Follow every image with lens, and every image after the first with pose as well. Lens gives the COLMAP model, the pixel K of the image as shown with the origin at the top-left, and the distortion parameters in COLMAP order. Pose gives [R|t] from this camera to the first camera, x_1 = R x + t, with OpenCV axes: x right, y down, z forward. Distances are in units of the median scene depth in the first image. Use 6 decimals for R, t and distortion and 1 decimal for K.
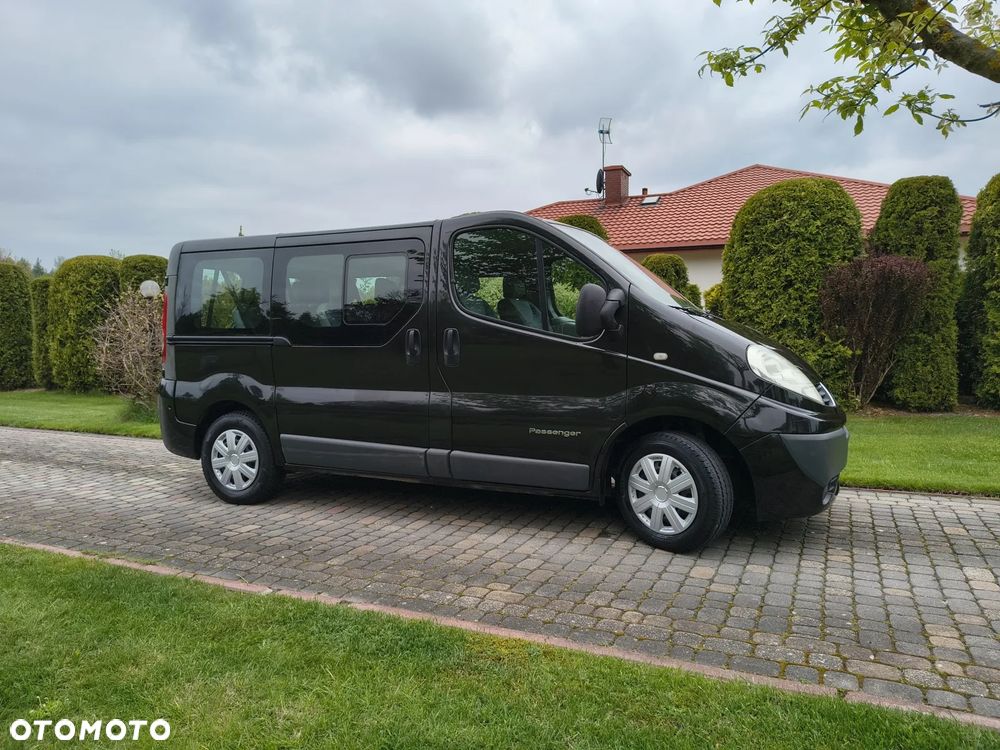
lens RADIAL K [[654.8, 0, 498.6], [0, 654.8, 359.2], [0, 0, 1]] dist [0.052108, -0.079593]
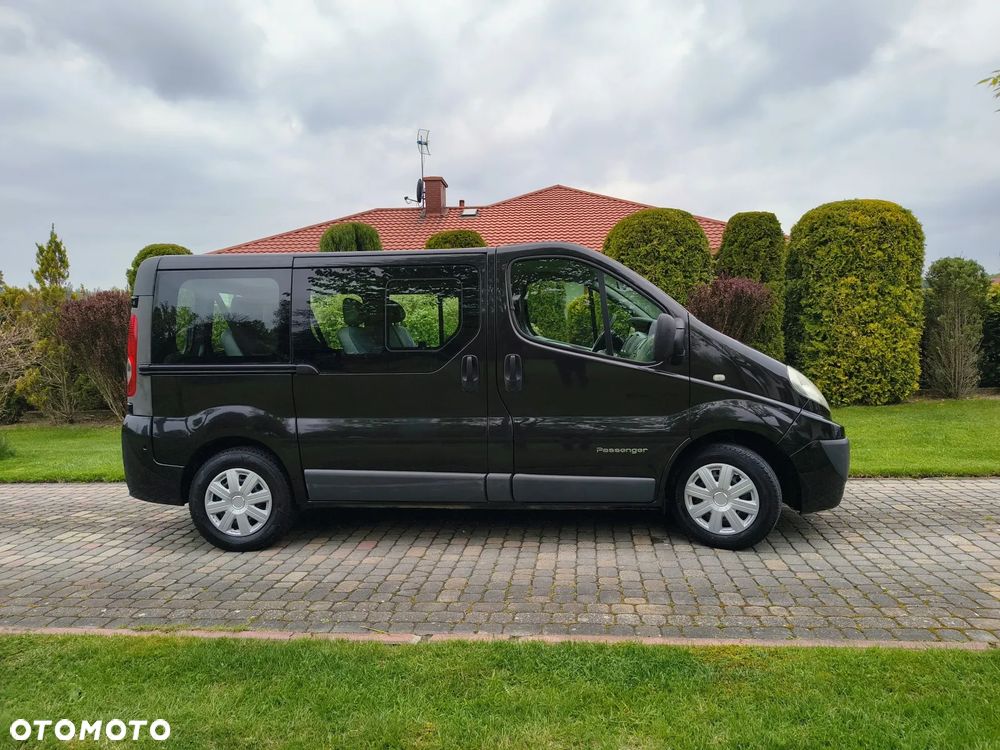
lens RADIAL K [[660.5, 0, 495.2], [0, 660.5, 342.5], [0, 0, 1]] dist [0.015970, -0.001877]
pose [[0.946177, -0.013031, 0.323386, -0.358919], [0.023124, 0.999357, -0.027389, -0.031383], [-0.322821, 0.033393, 0.945871, 0.027810]]
